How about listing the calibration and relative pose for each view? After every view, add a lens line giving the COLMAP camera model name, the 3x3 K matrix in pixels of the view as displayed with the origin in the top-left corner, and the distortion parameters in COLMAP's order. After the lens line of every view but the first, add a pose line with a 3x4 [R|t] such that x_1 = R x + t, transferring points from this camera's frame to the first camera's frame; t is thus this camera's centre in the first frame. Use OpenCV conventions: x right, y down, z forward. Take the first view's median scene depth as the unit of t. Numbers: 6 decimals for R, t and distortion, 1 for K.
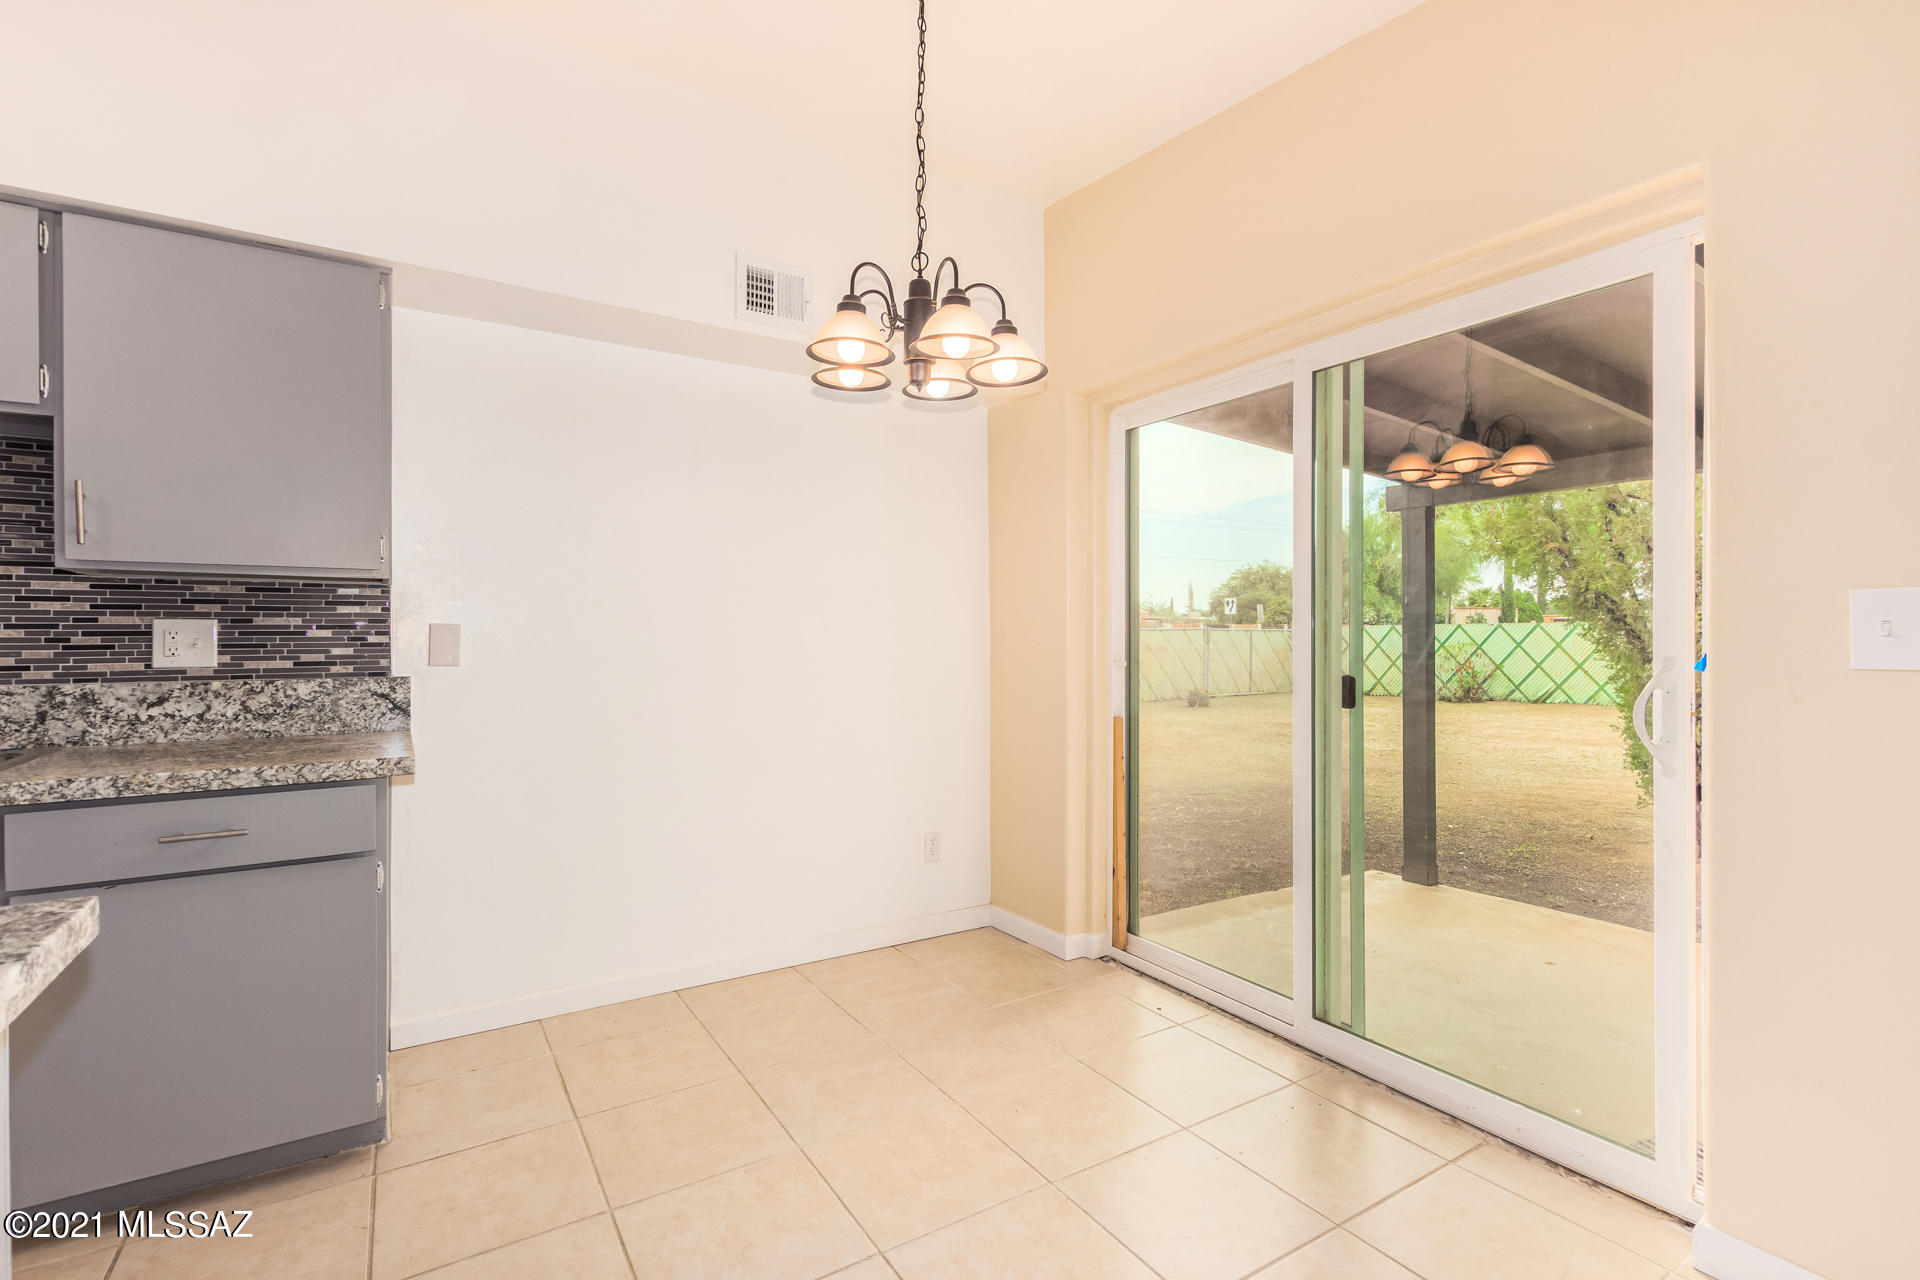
lens RADIAL K [[883.8, 0, 966.5], [0, 883.8, 637.6], [0, 0, 1]] dist [0.005104, -0.003082]
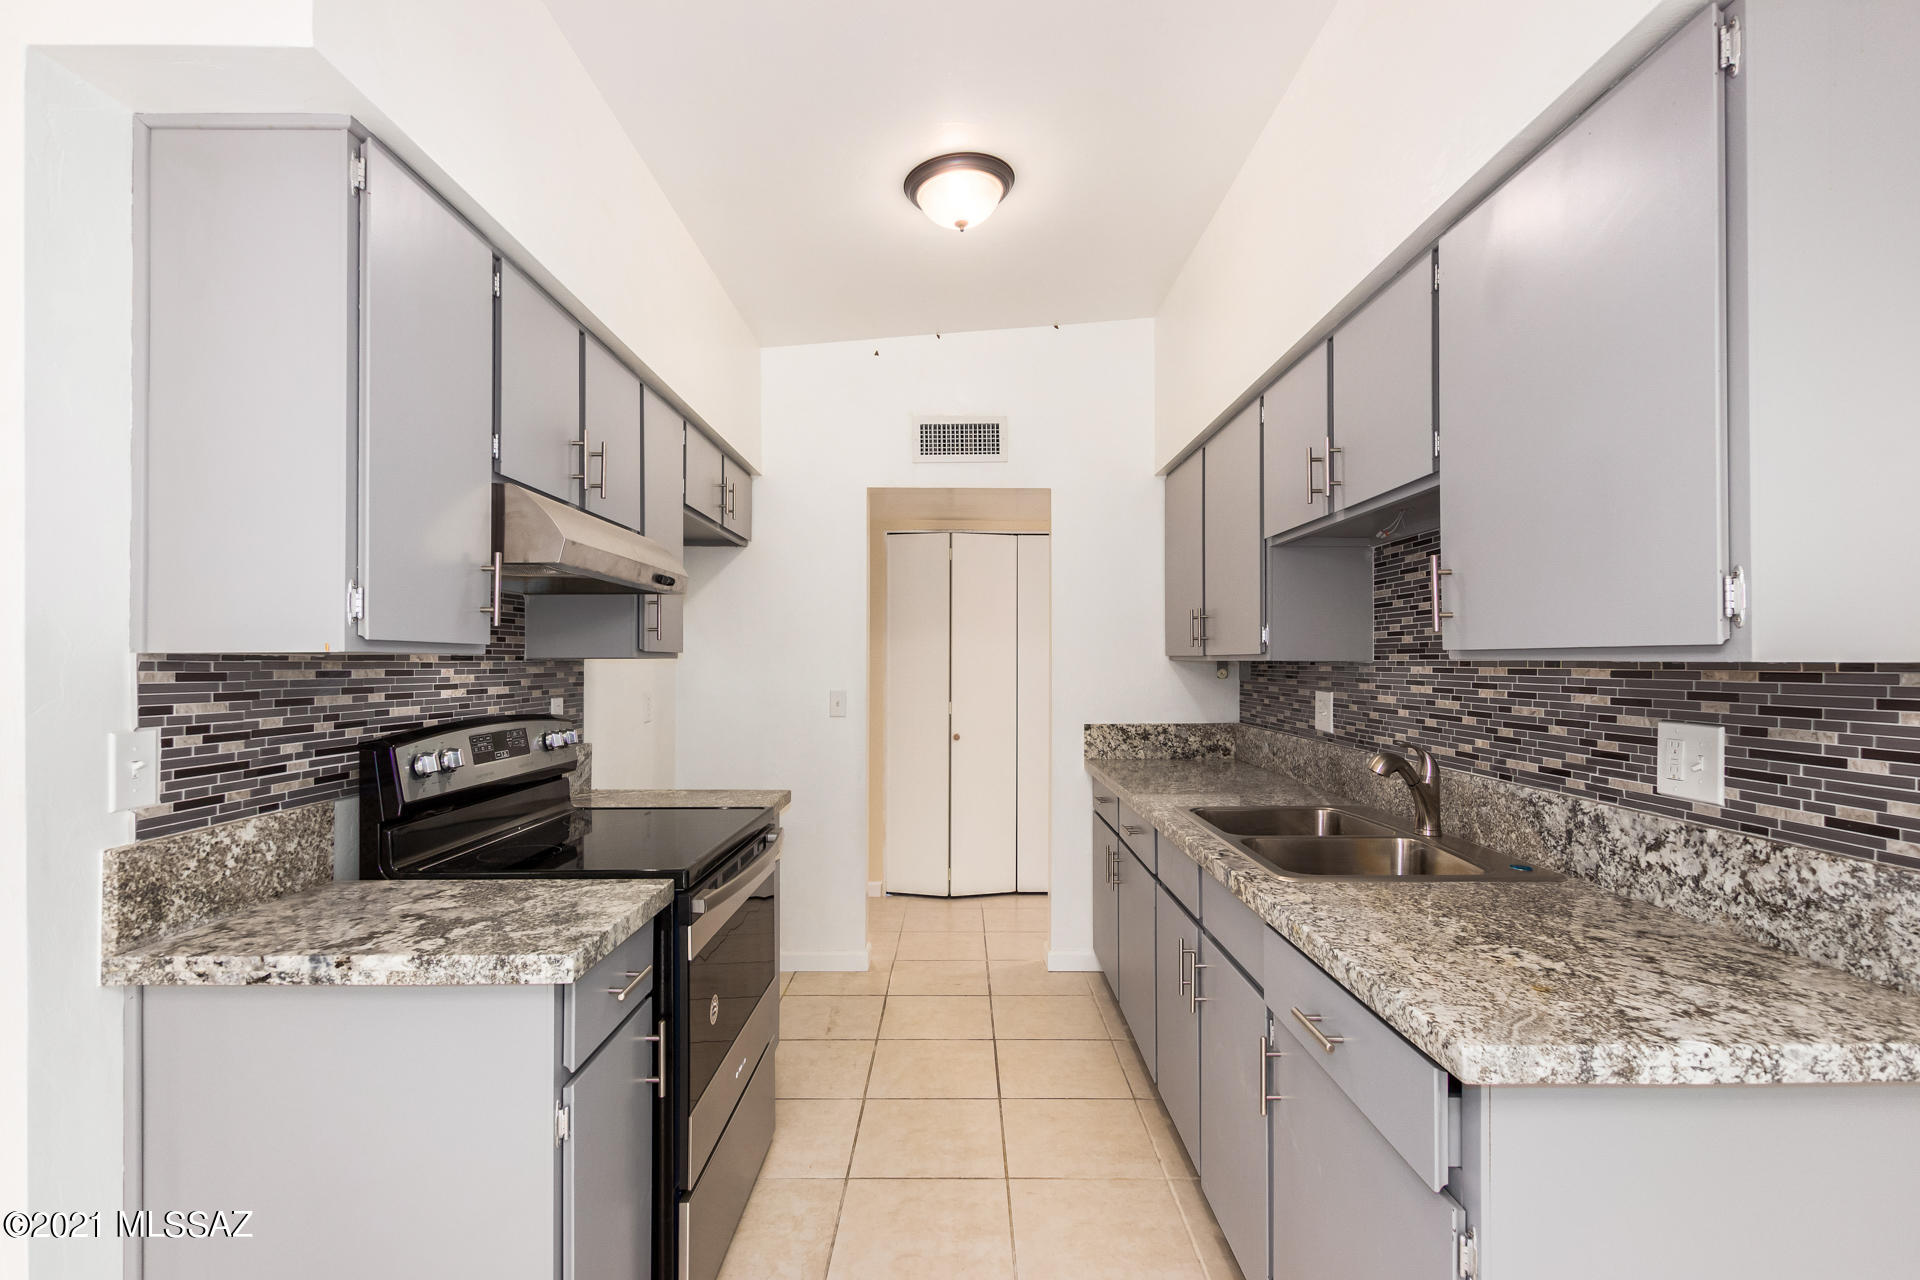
lens RADIAL K [[883.8, 0, 965.0], [0, 883.8, 639.5], [0, 0, 1]] dist [0.005104, -0.003082]
pose [[-0.540150, -0.015964, -0.841418, -0.051210], [-0.002086, 0.999842, -0.017630, -0.065982], [0.841566, -0.007768, -0.540098, 0.855000]]
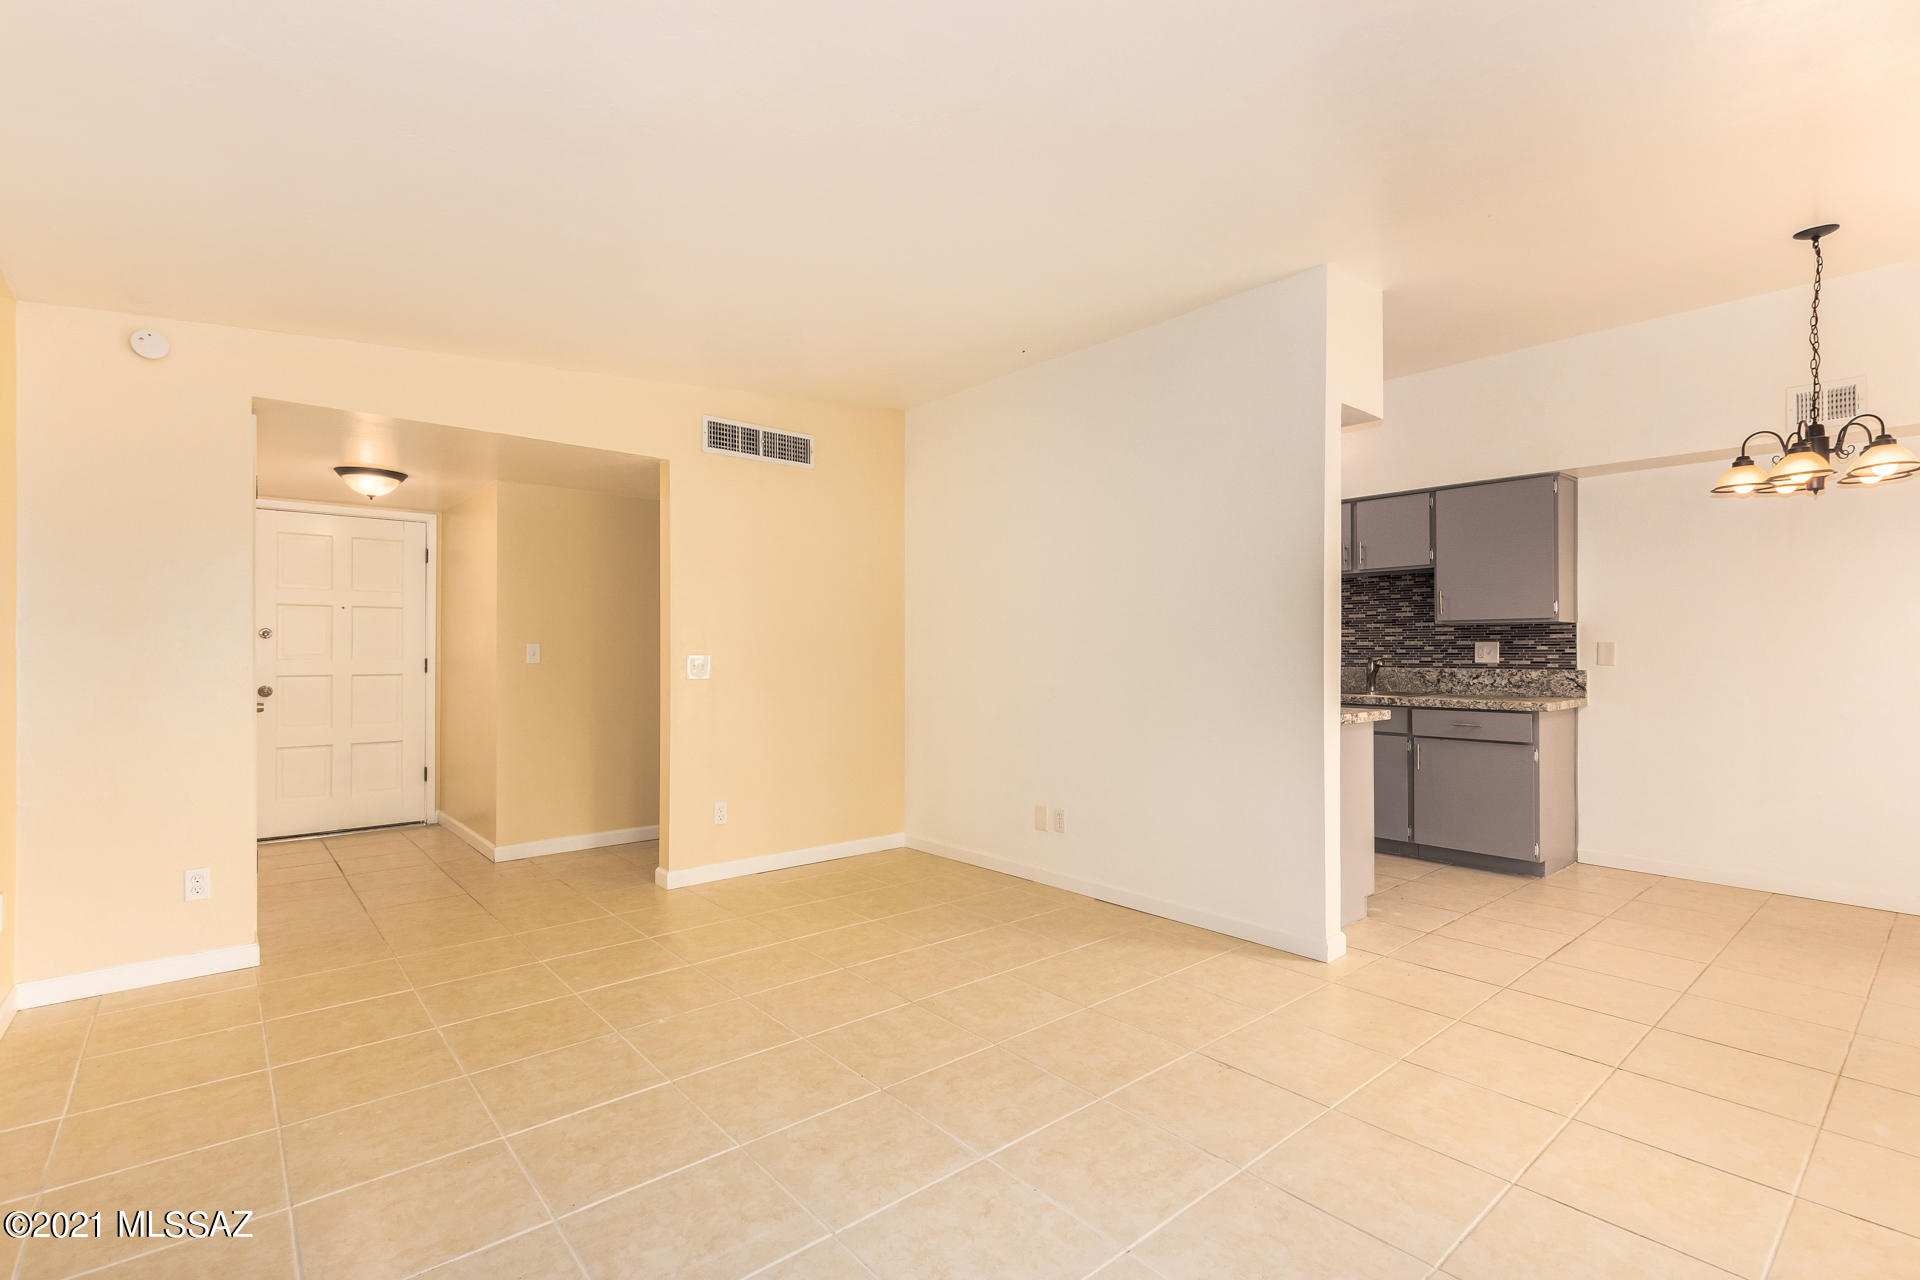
lens RADIAL K [[883.8, 0, 936.3], [0, 883.8, 643.1], [0, 0, 1]] dist [0.005104, -0.003082]
pose [[0.118233, -0.005989, -0.992968, 1.166237], [0.003706, 0.999978, -0.005590, -0.009574], [0.992979, -0.003019, 0.118253, -0.655342]]
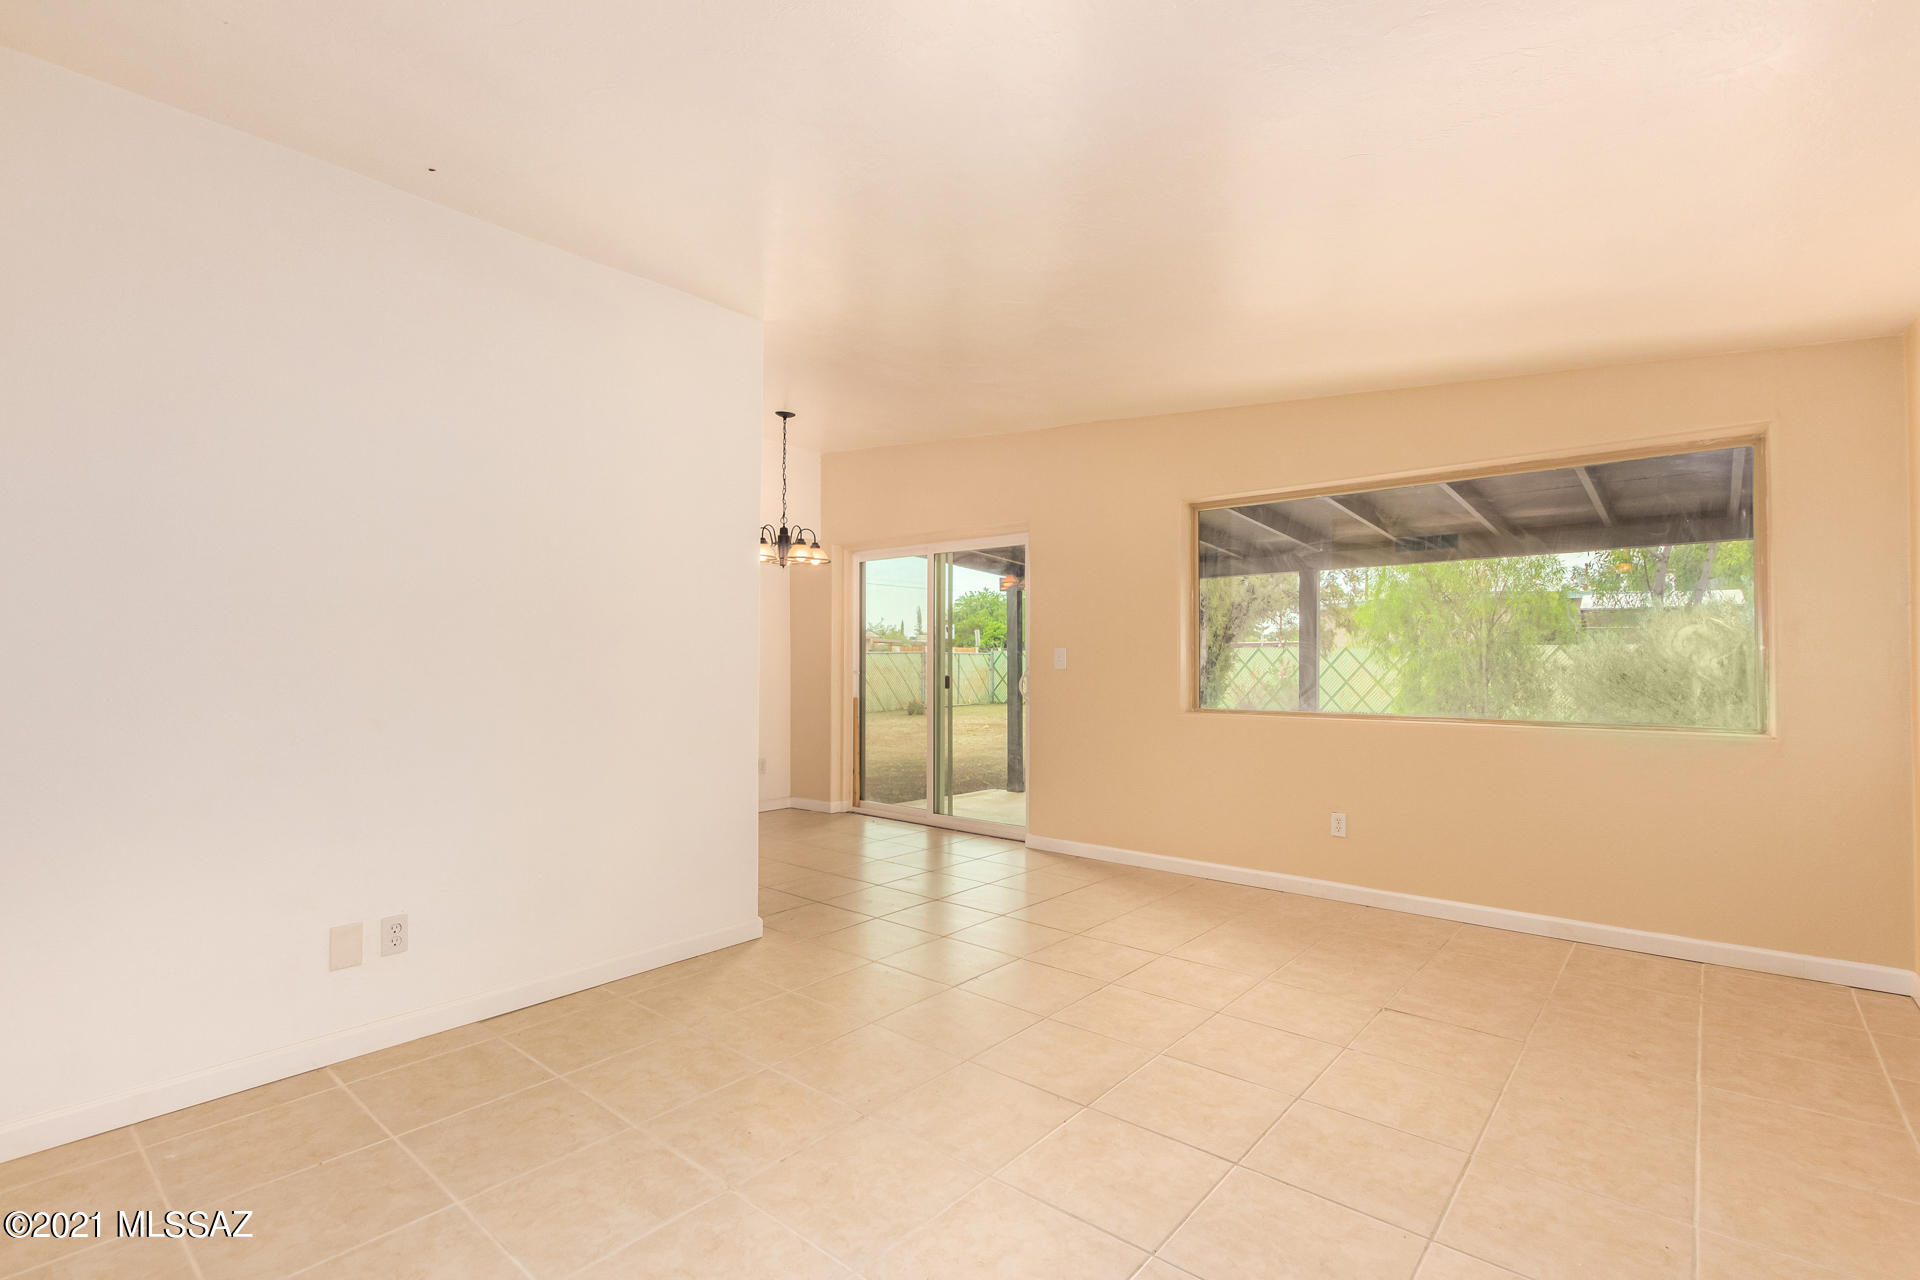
lens RADIAL K [[883.8, 0, 949.3], [0, 883.8, 641.0], [0, 0, 1]] dist [0.005104, -0.003082]
pose [[0.960882, 0.004564, 0.276921, -0.271415], [0.001221, 0.999785, -0.020712, -0.002565], [-0.276956, 0.020240, 0.960669, -1.490558]]
